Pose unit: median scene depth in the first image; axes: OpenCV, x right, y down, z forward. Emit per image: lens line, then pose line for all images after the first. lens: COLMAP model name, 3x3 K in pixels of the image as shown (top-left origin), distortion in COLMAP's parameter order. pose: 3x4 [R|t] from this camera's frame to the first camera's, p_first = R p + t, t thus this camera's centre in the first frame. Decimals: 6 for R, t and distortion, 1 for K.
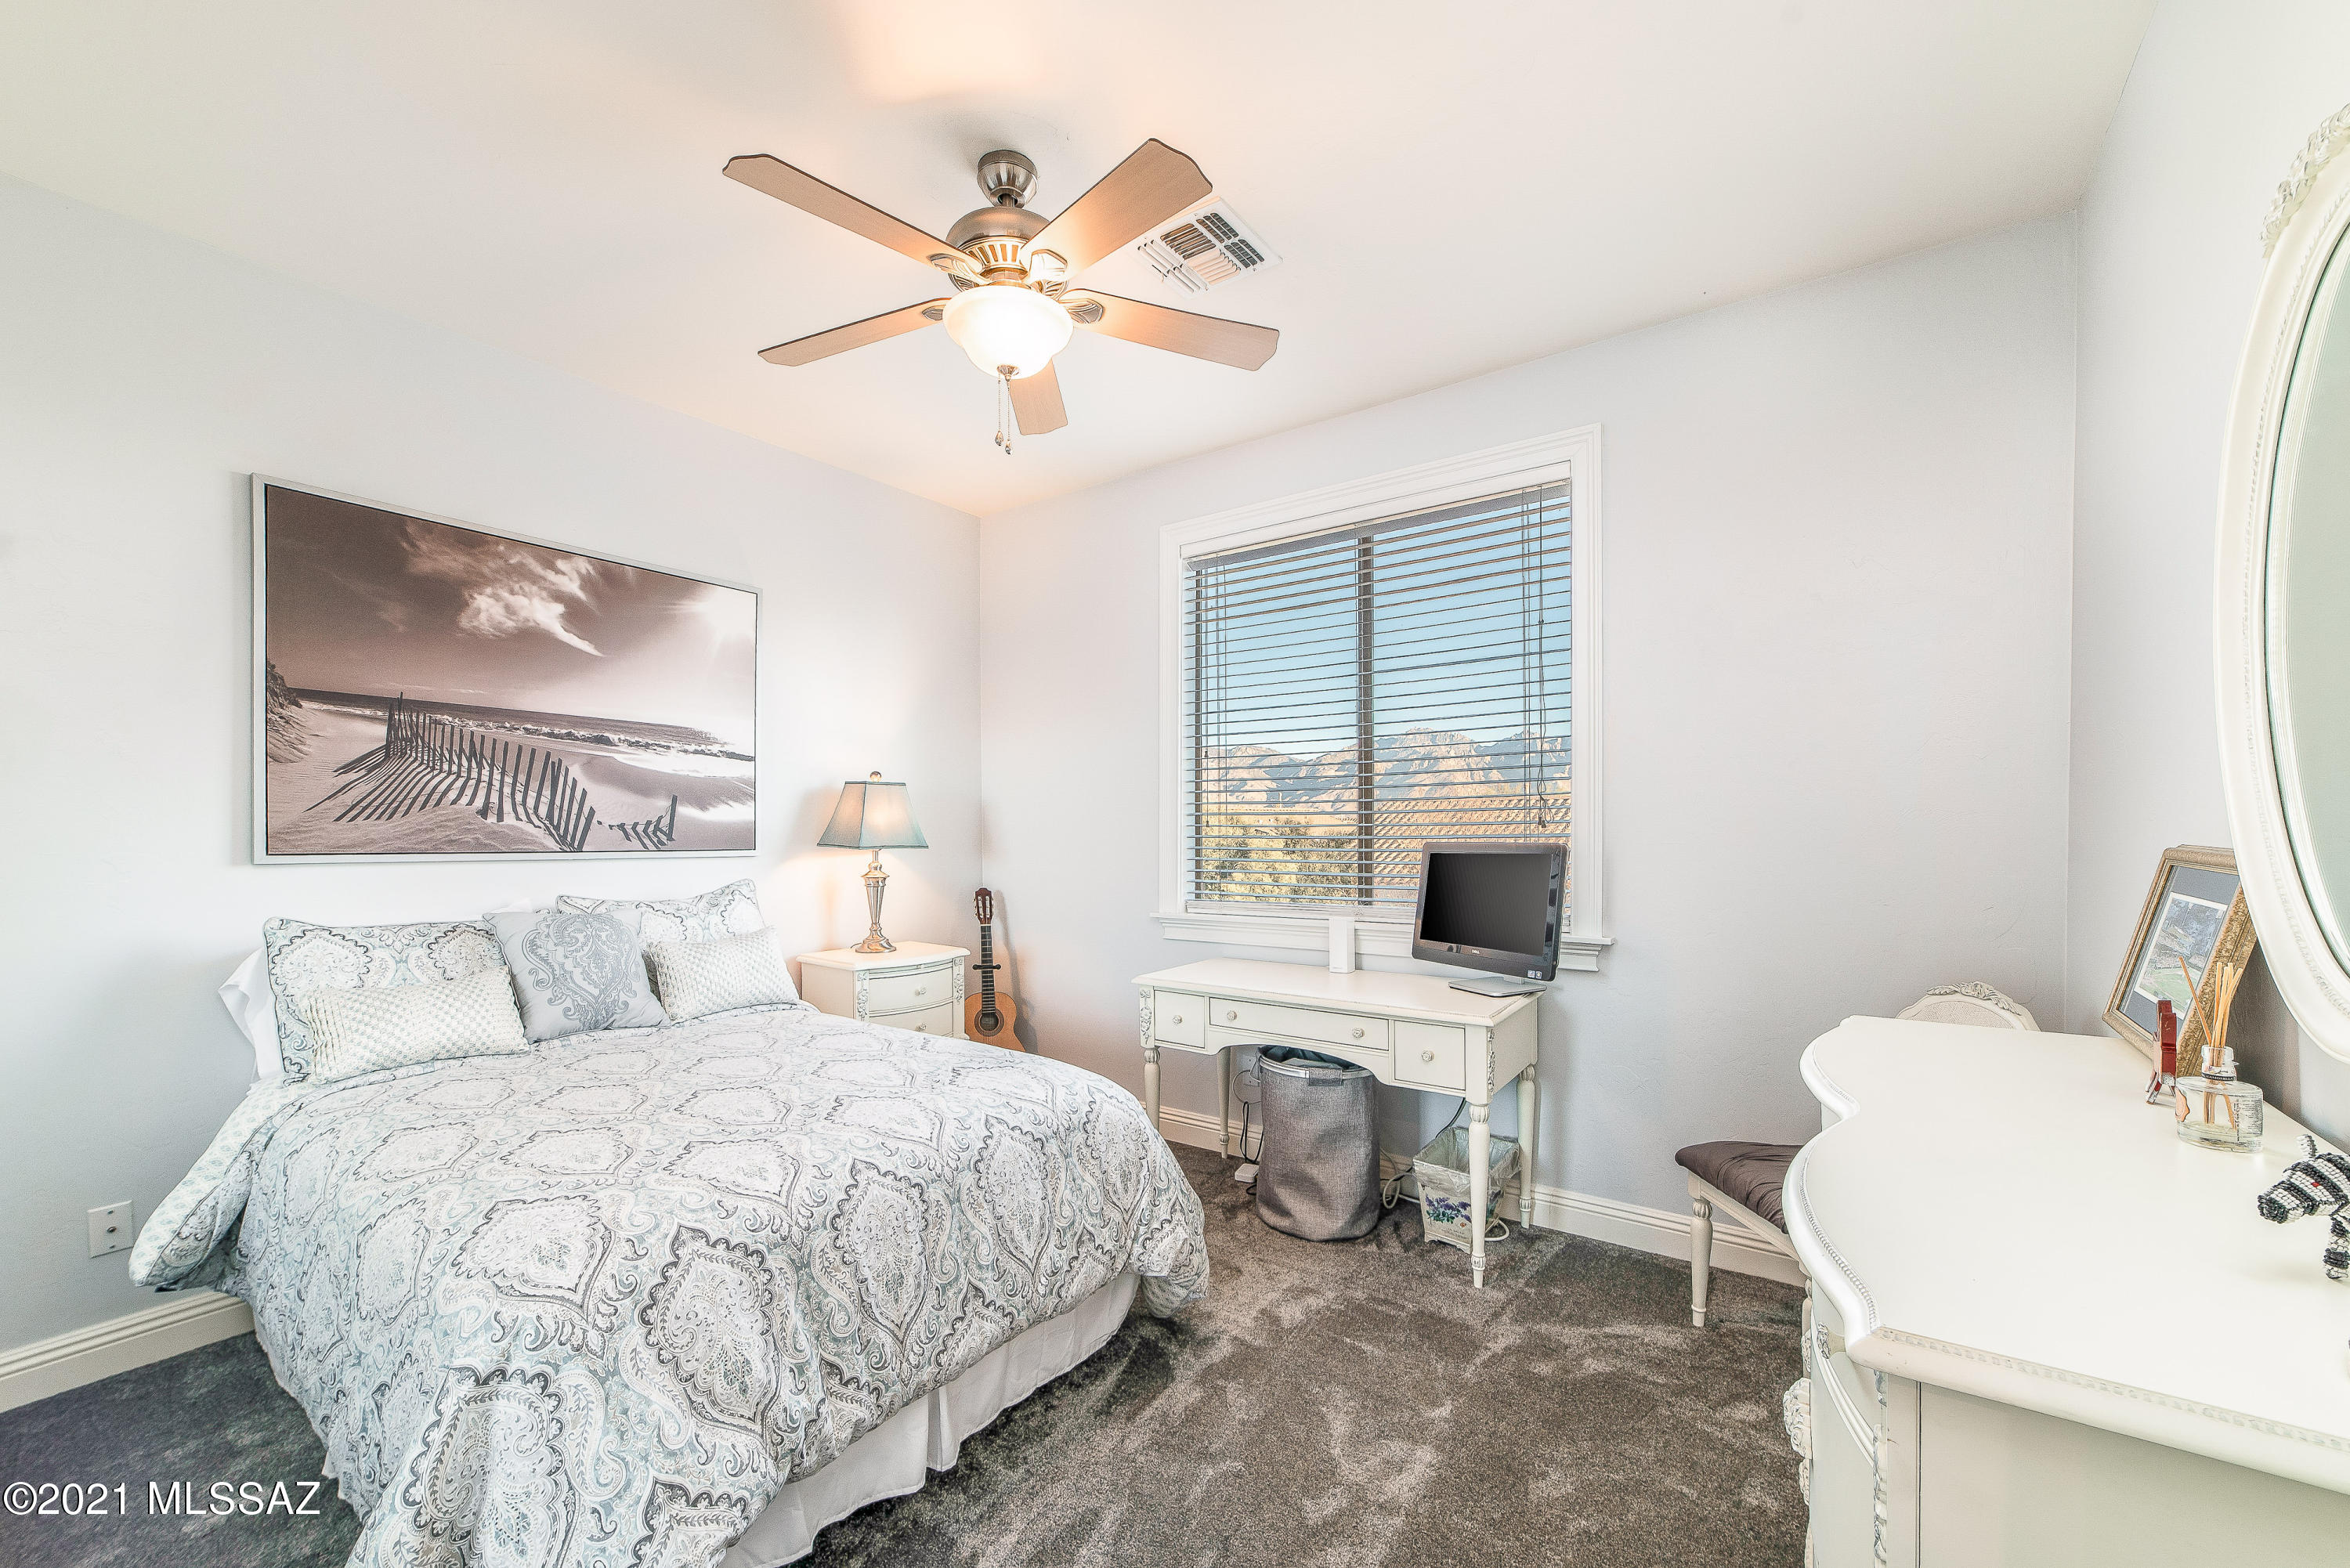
lens RADIAL K [[914.0, 0, 1178.5], [0, 914.0, 833.7], [0, 0, 1]] dist [-0.018855, 0.005450]
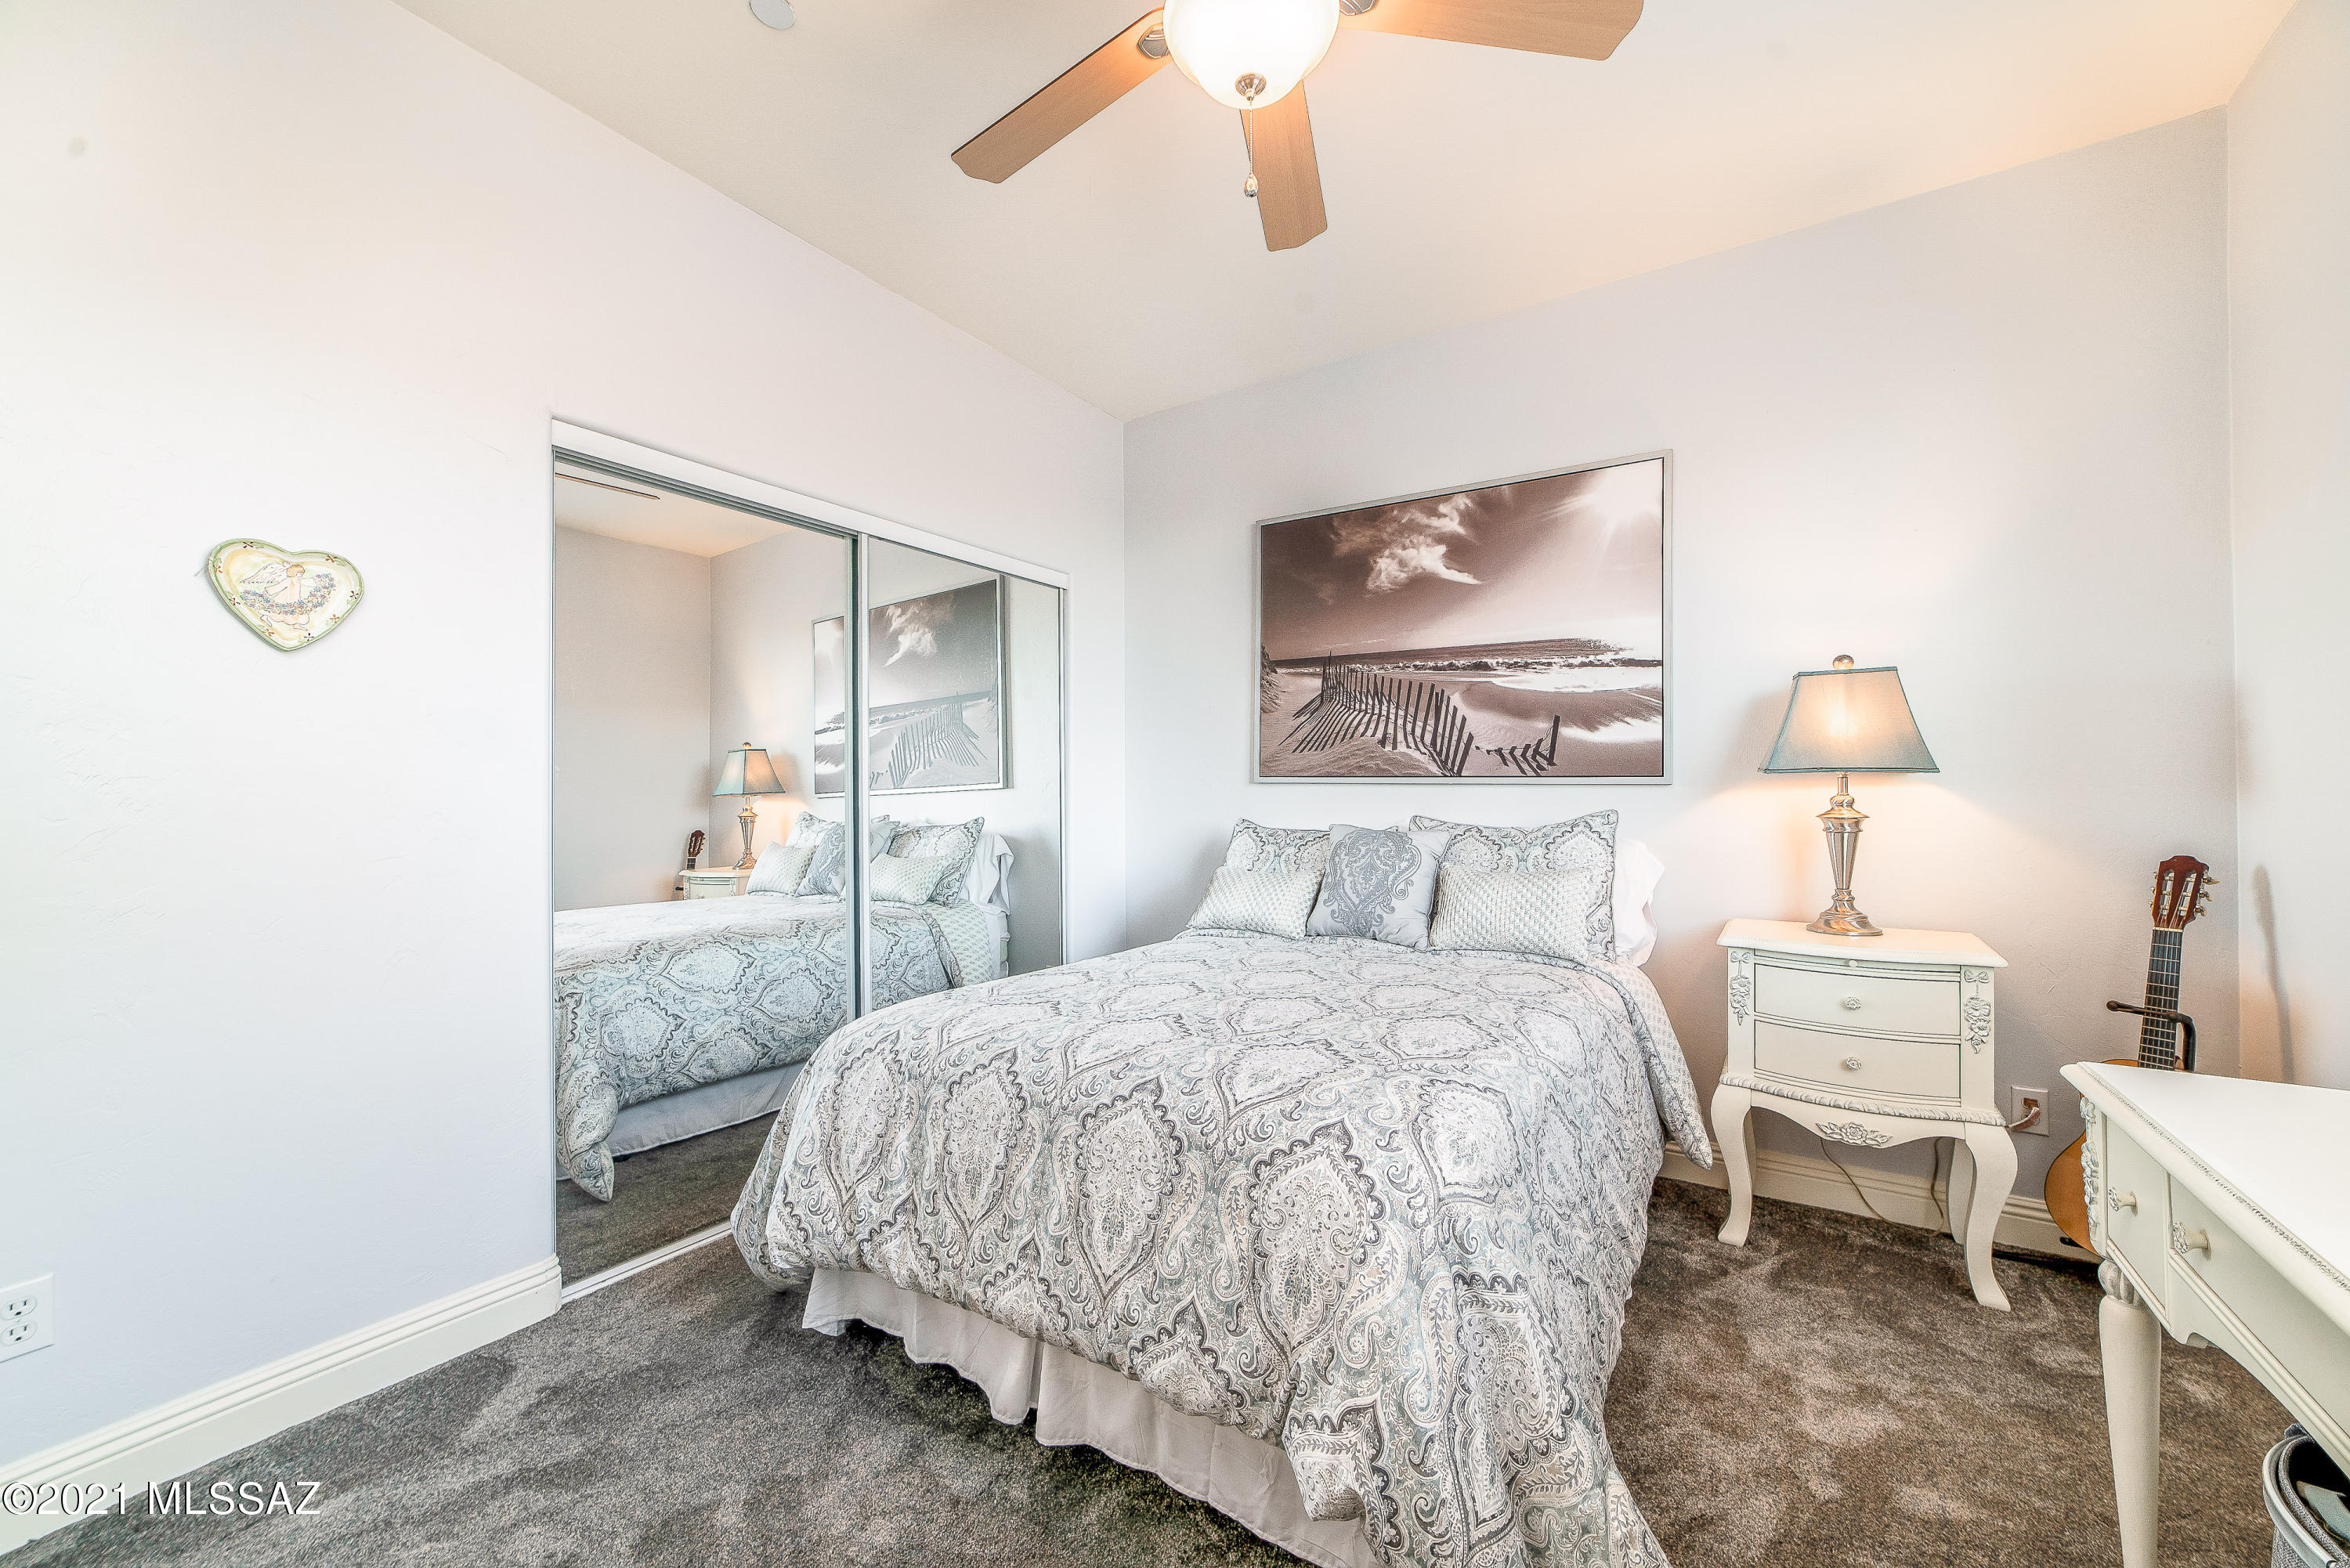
lens RADIAL K [[914.0, 0, 1177.3], [0, 914.0, 779.3], [0, 0, 1]] dist [-0.018855, 0.005450]
pose [[0.038766, -0.017953, -0.999087, 0.378986], [-0.006272, 0.999815, -0.018210, 0.044986], [0.999229, 0.006973, 0.038646, 0.652211]]
